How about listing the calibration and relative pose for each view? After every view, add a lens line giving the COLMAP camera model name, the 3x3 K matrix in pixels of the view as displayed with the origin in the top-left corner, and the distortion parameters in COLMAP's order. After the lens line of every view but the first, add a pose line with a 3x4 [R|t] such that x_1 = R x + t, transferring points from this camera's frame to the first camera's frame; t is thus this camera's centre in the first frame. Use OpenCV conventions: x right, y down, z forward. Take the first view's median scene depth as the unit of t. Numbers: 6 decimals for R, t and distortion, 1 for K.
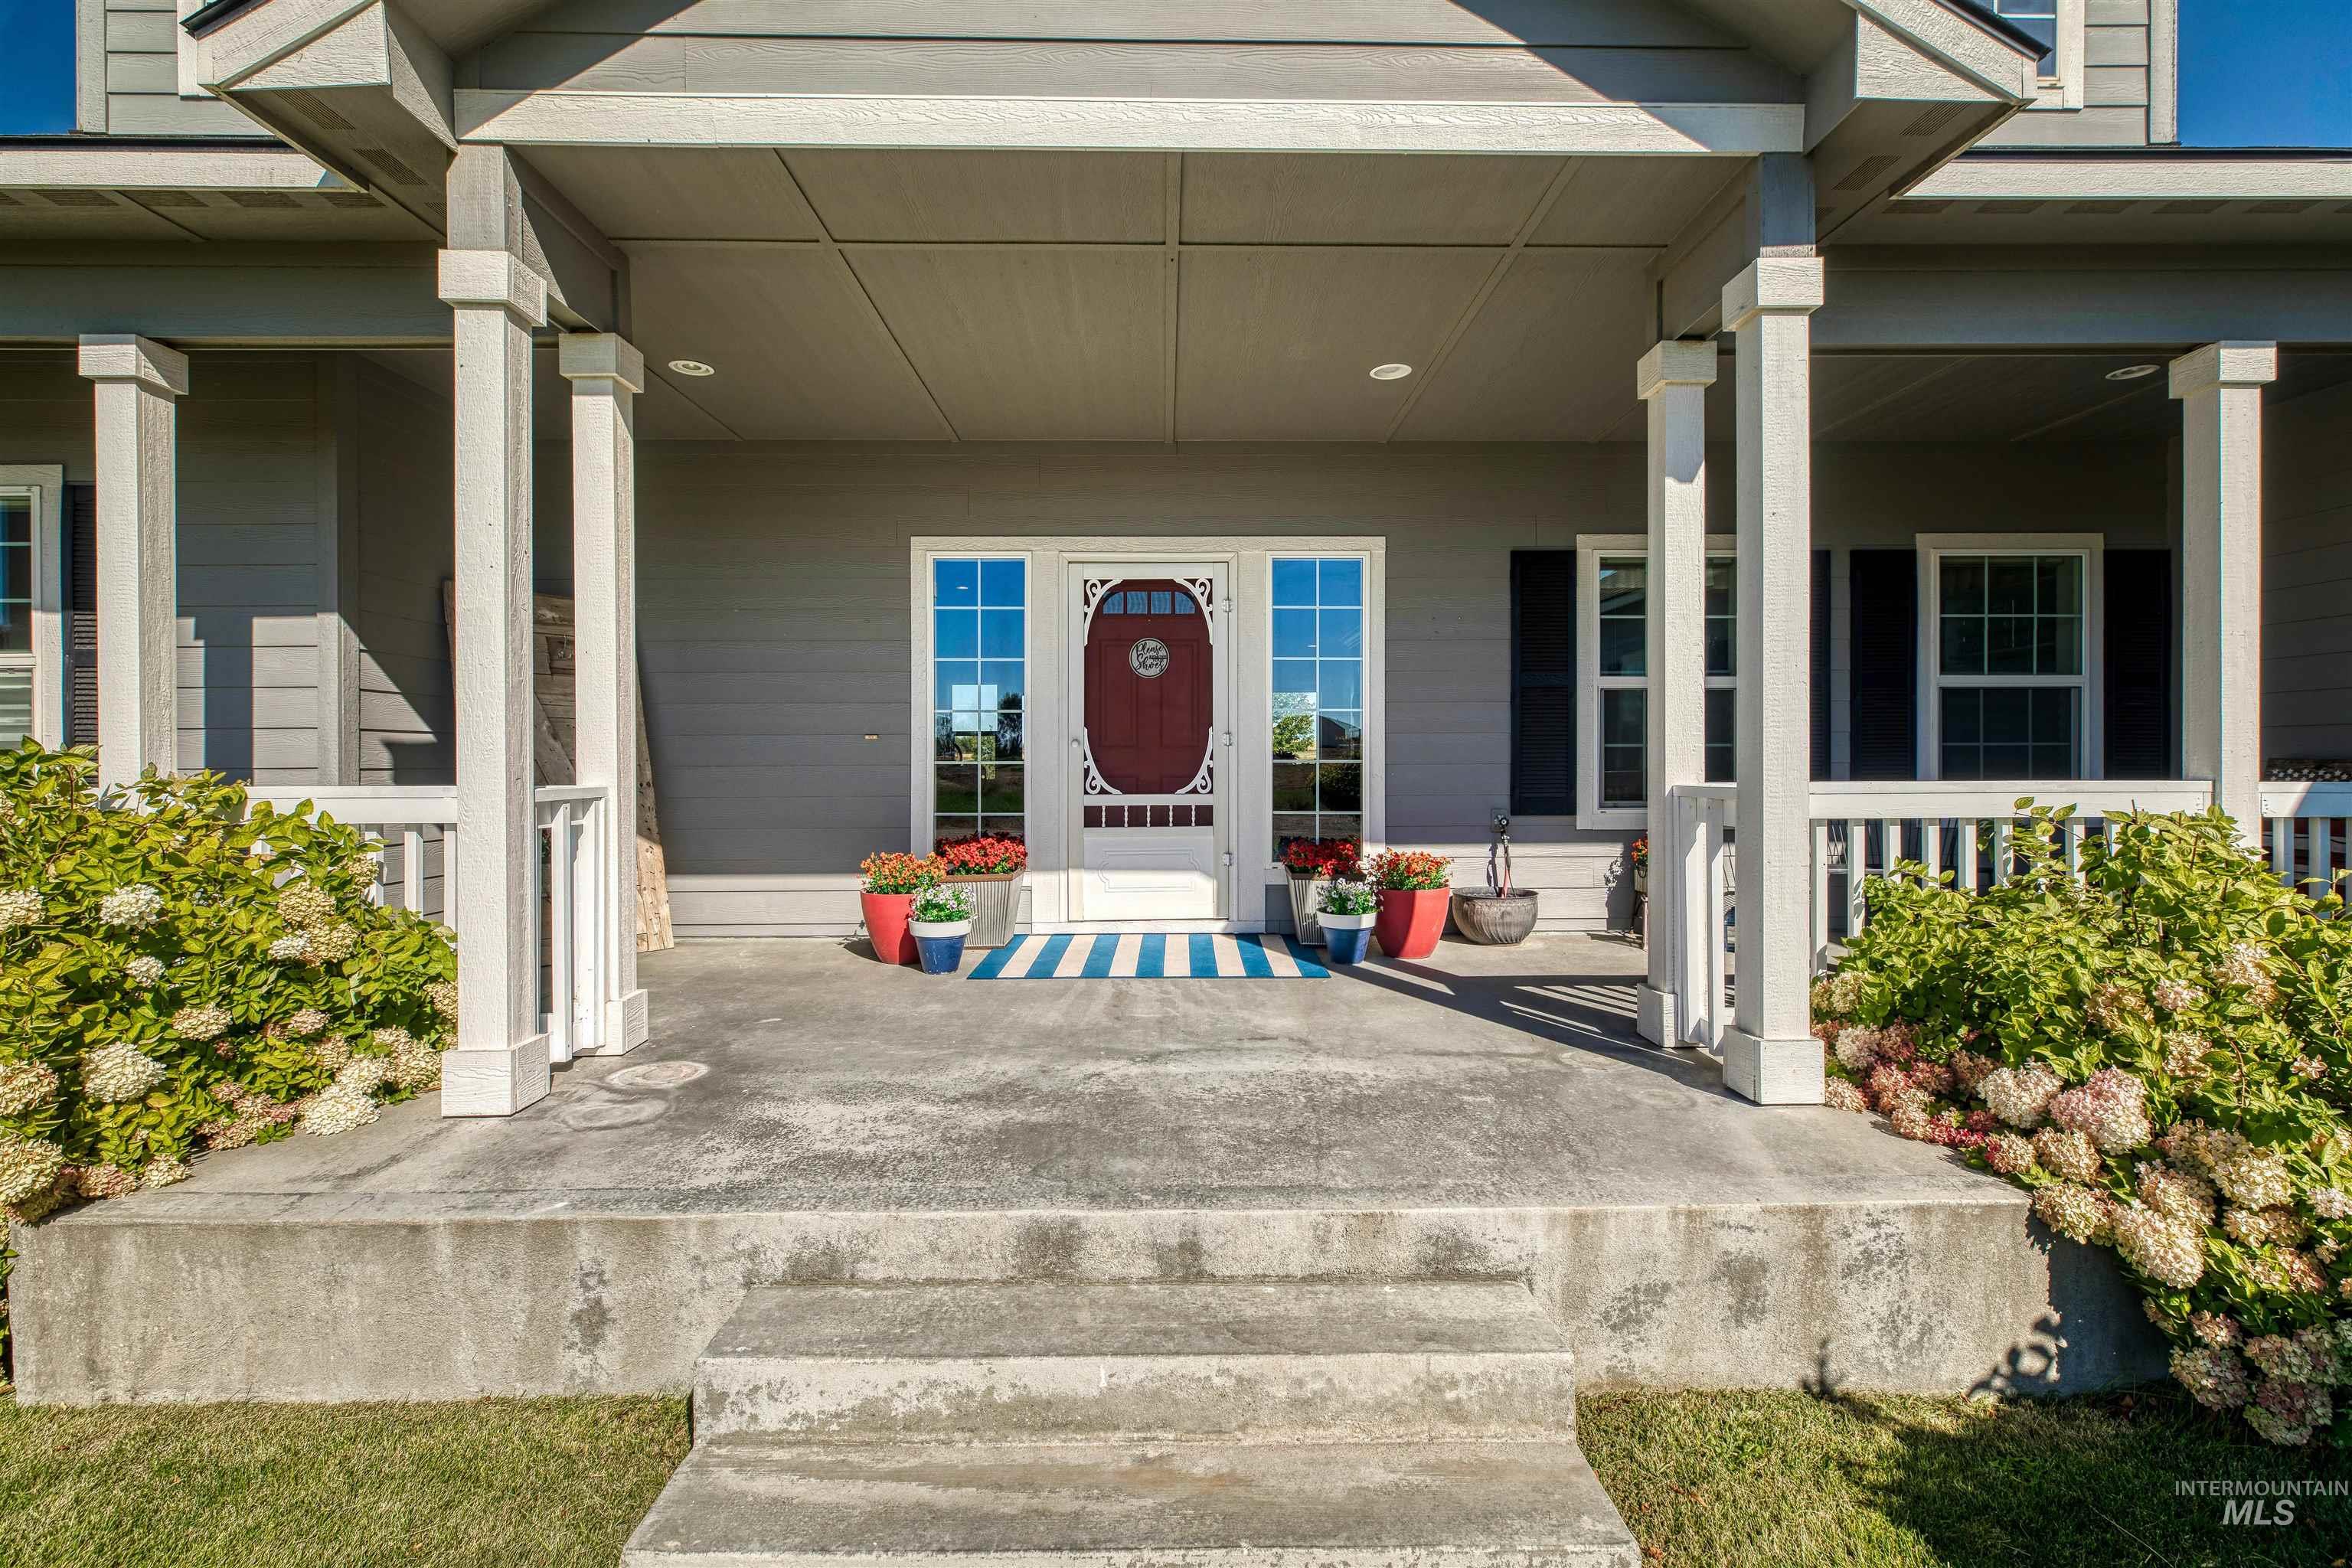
lens RADIAL K [[1061.3, 0, 1175.9], [0, 1061.3, 766.9], [0, 0, 1]] dist [0.006126, 0.000536]
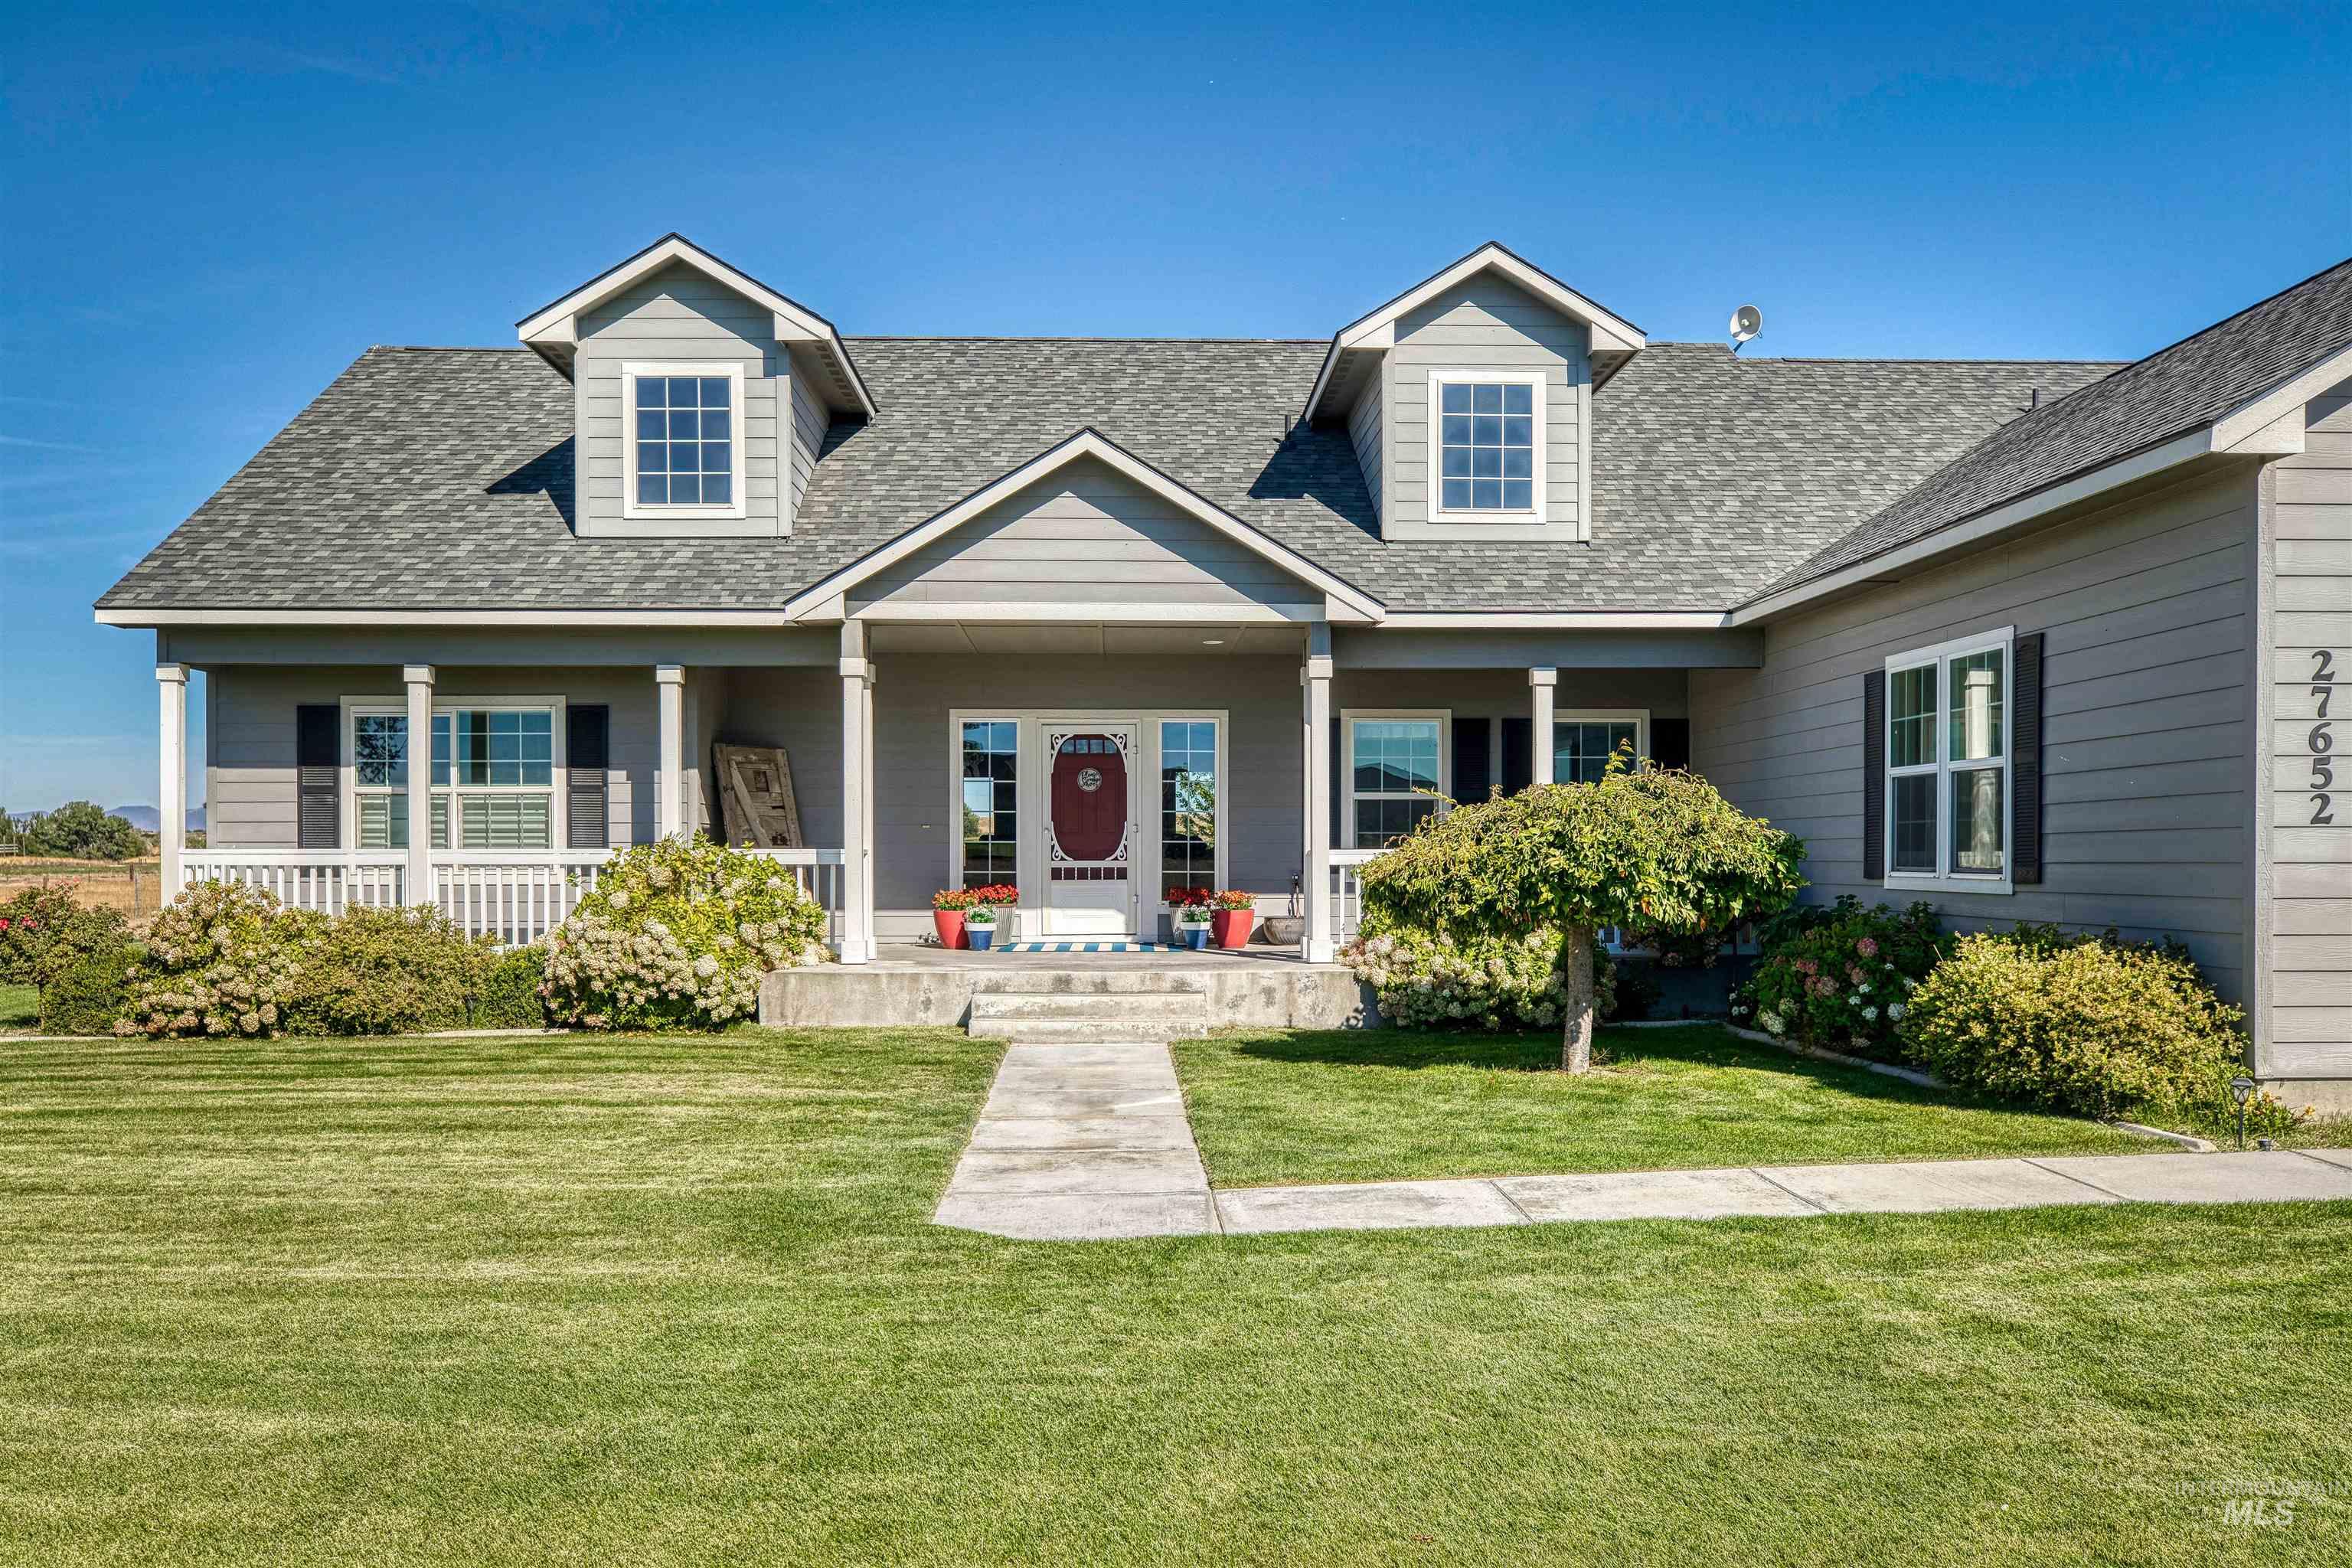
lens RADIAL K [[2003.2, 0, 1184.7], [0, 2003.2, 901.5], [0, 0, 1]] dist [-0.003947, -0.001265]
pose [[0.999621, 0.001748, 0.027475, 0.047370], [-0.002252, 0.999830, 0.018310, 0.038391], [-0.027439, -0.018365, 0.999455, -2.662638]]
